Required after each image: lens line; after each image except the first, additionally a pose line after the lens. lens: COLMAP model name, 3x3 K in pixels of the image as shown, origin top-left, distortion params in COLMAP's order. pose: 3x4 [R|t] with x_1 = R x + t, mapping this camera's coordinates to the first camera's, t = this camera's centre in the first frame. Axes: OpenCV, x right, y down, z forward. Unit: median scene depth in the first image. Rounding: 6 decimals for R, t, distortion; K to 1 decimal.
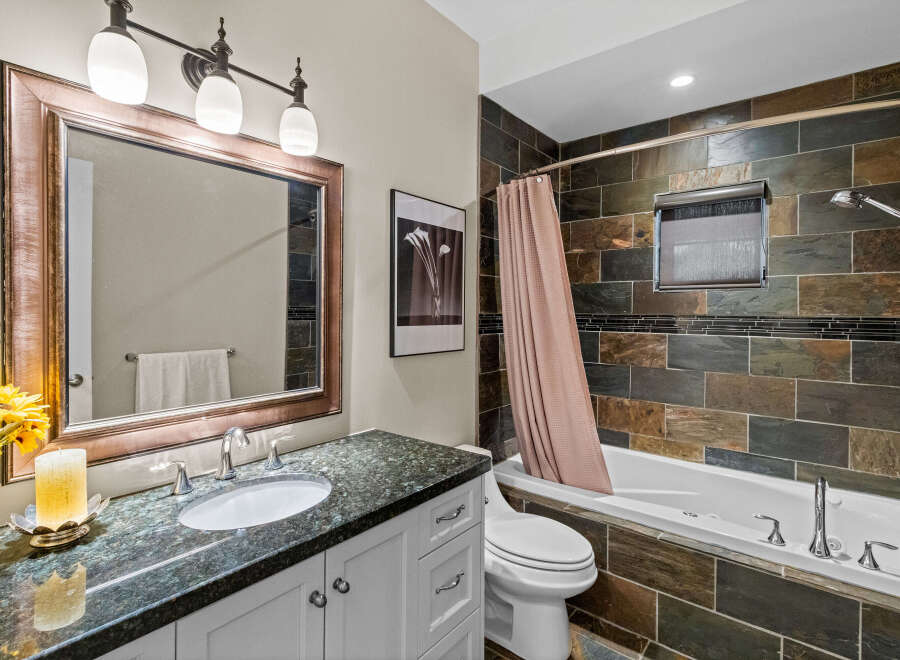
lens RADIAL K [[465.8, 0, 447.6], [0, 465.8, 315.1], [0, 0, 1]] dist [0.001110, 0.000454]
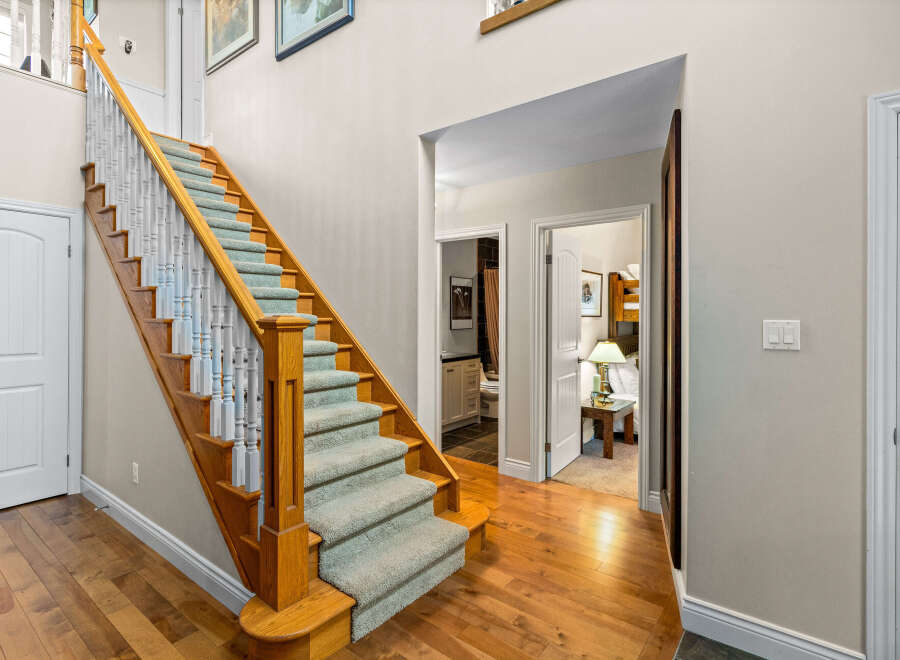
lens RADIAL K [[465.8, 0, 447.6], [0, 465.8, 315.1], [0, 0, 1]] dist [0.001110, 0.000454]
pose [[0.999883, -0.006351, 0.013950, -0.163728], [0.006446, 0.999956, -0.006818, 0.012793], [-0.013906, 0.006907, 0.999879, -1.925044]]
